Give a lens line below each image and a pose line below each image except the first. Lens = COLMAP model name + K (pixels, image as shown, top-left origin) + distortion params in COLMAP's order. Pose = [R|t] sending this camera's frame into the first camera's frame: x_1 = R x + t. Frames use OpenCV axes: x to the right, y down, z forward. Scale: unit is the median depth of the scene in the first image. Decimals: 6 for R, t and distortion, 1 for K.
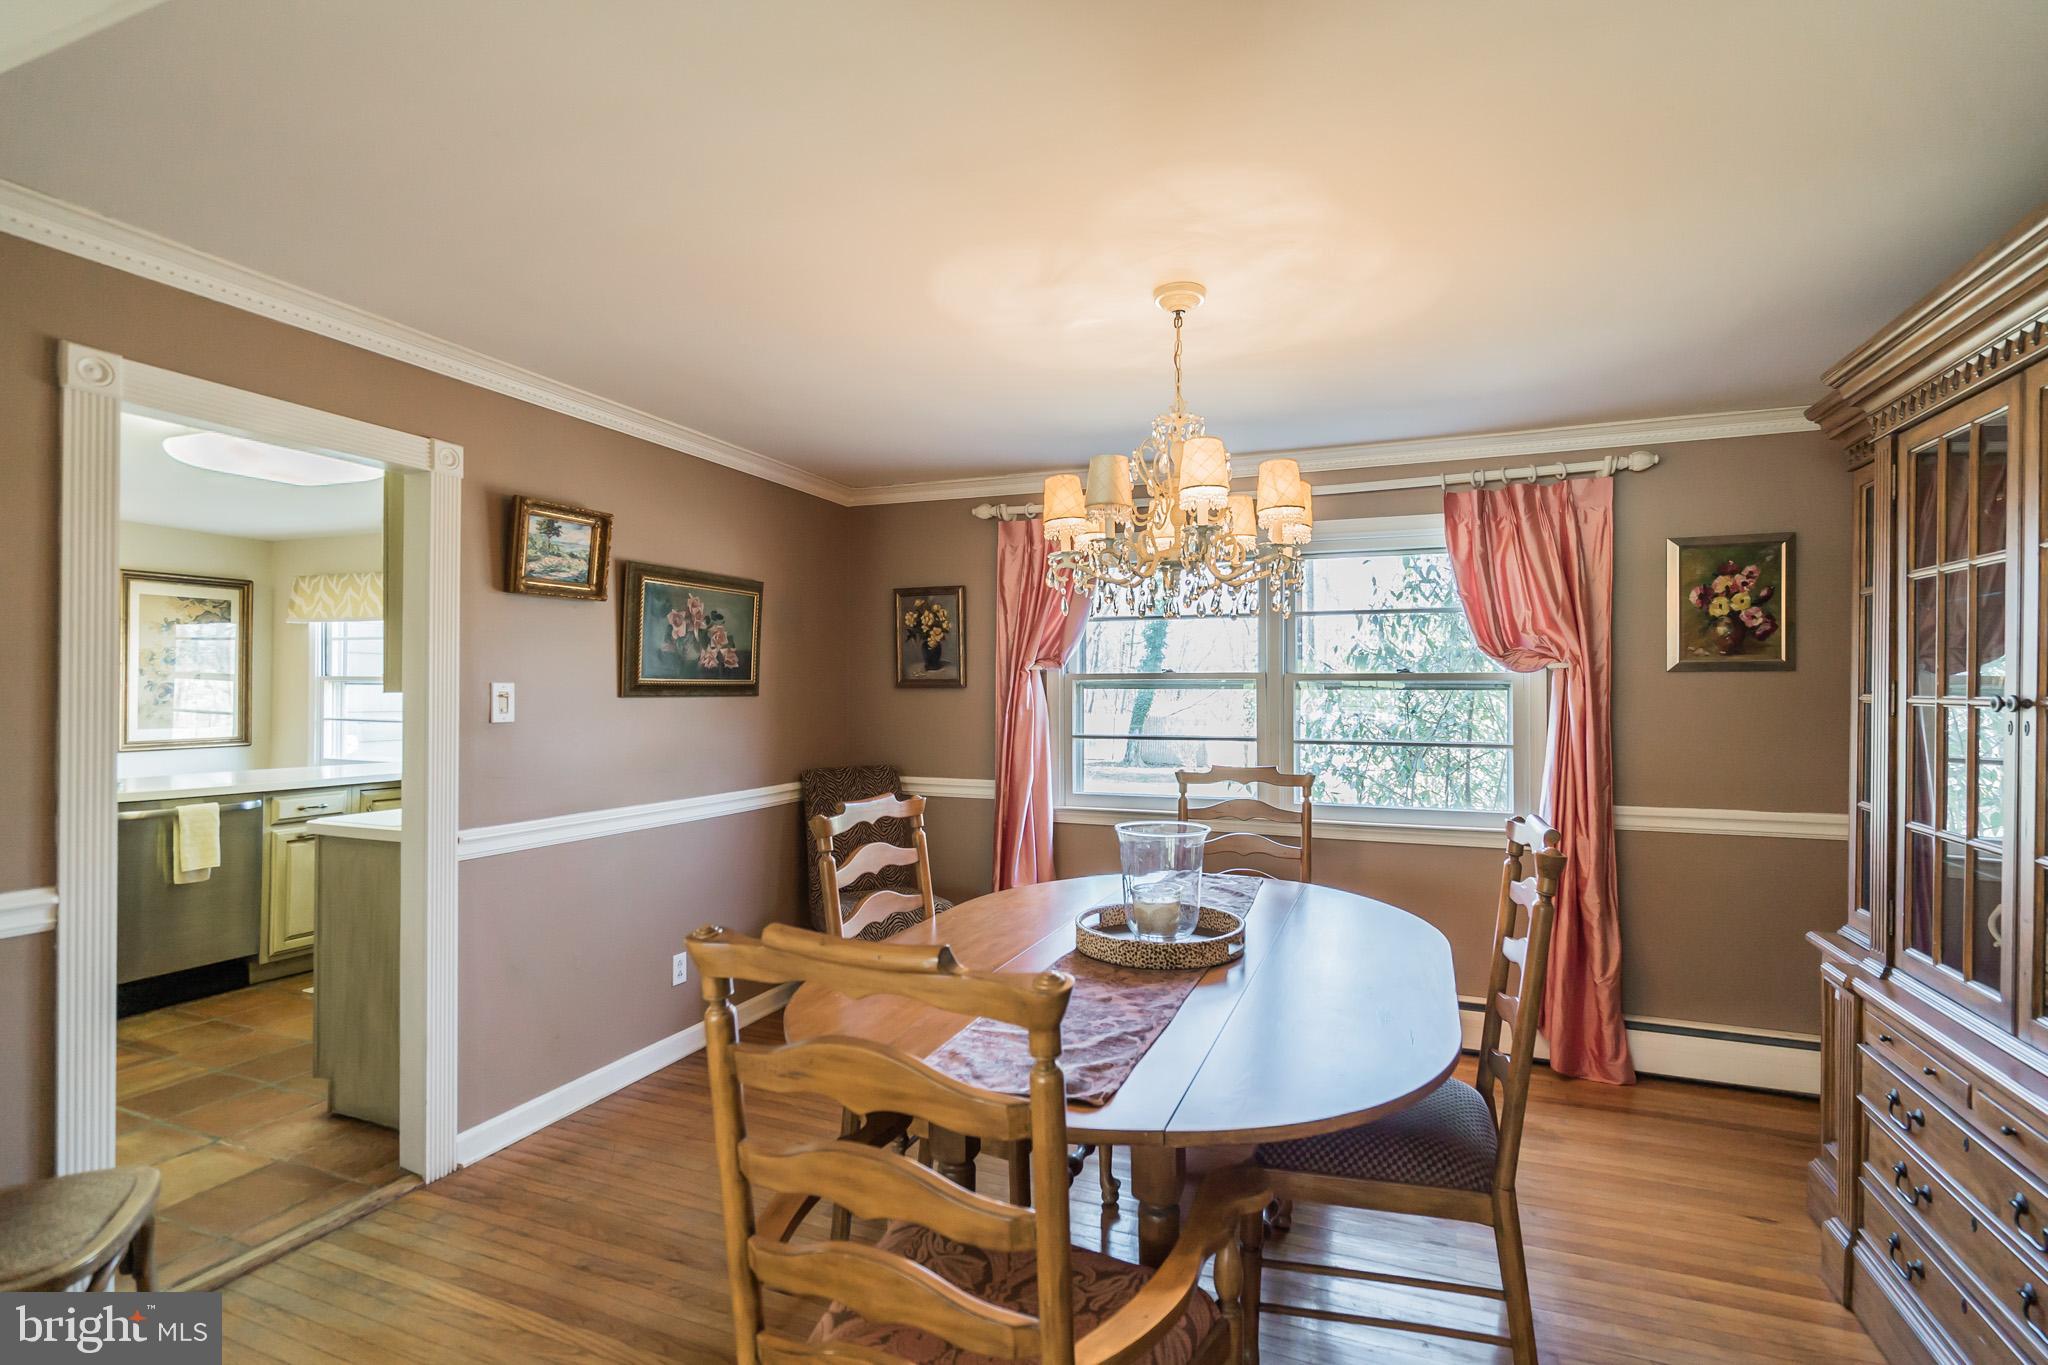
lens RADIAL K [[936.0, 0, 1040.3], [0, 936.0, 681.8], [0, 0, 1]] dist [0.004010, 0.000931]
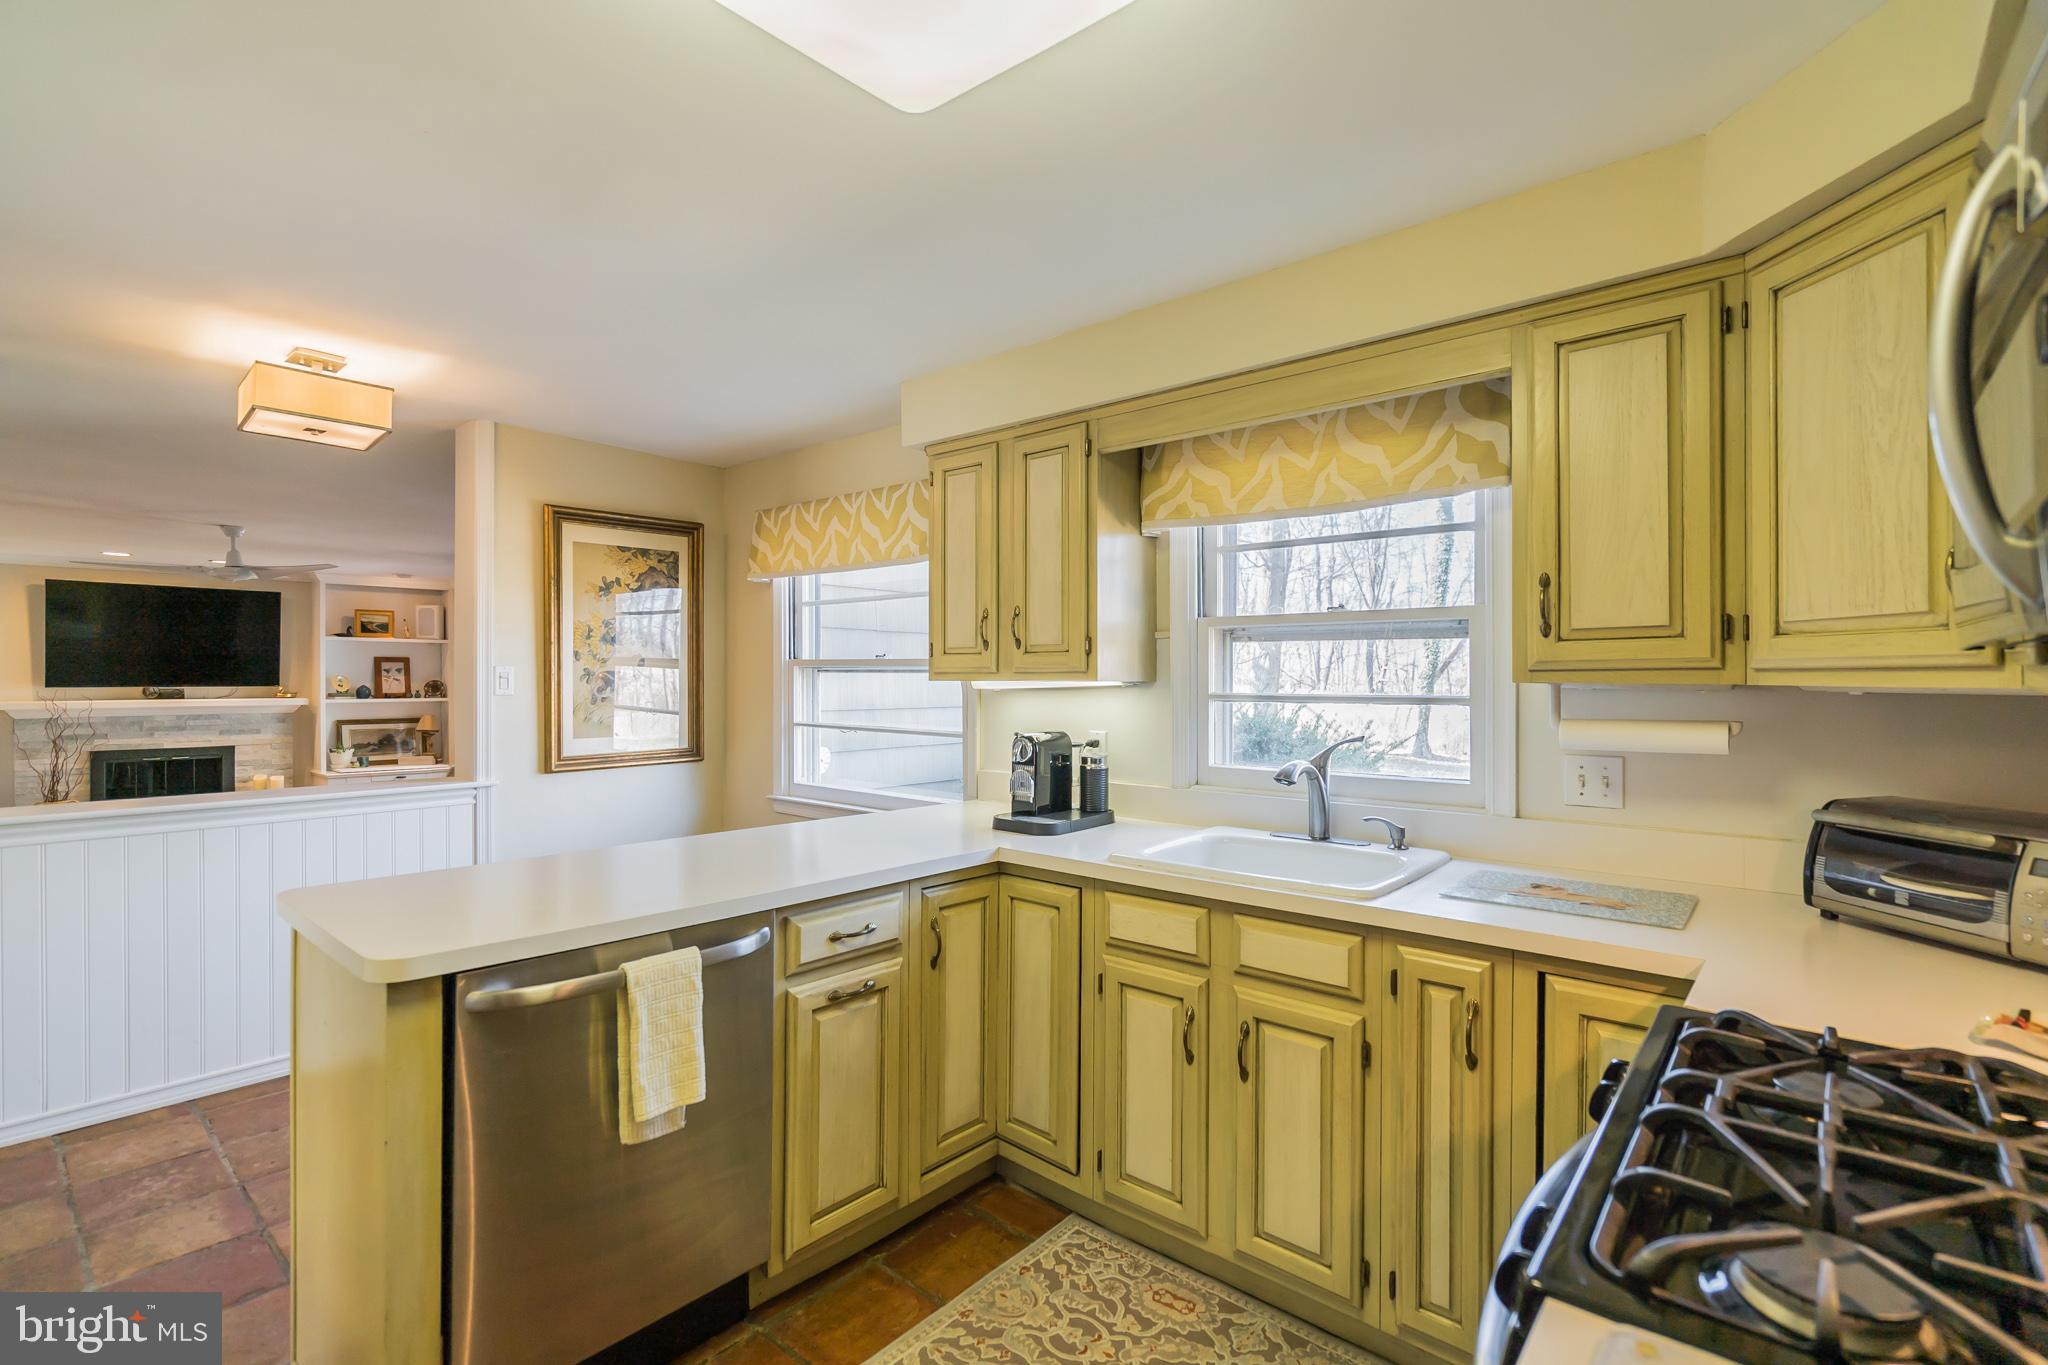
lens RADIAL K [[936.0, 0, 1015.6], [0, 936.0, 676.8], [0, 0, 1]] dist [0.004010, 0.000931]
pose [[0.942869, -0.005056, -0.333125, -0.408225], [0.008317, 0.999930, 0.008363, 0.001727], [0.333059, -0.010656, 0.942846, 0.442174]]
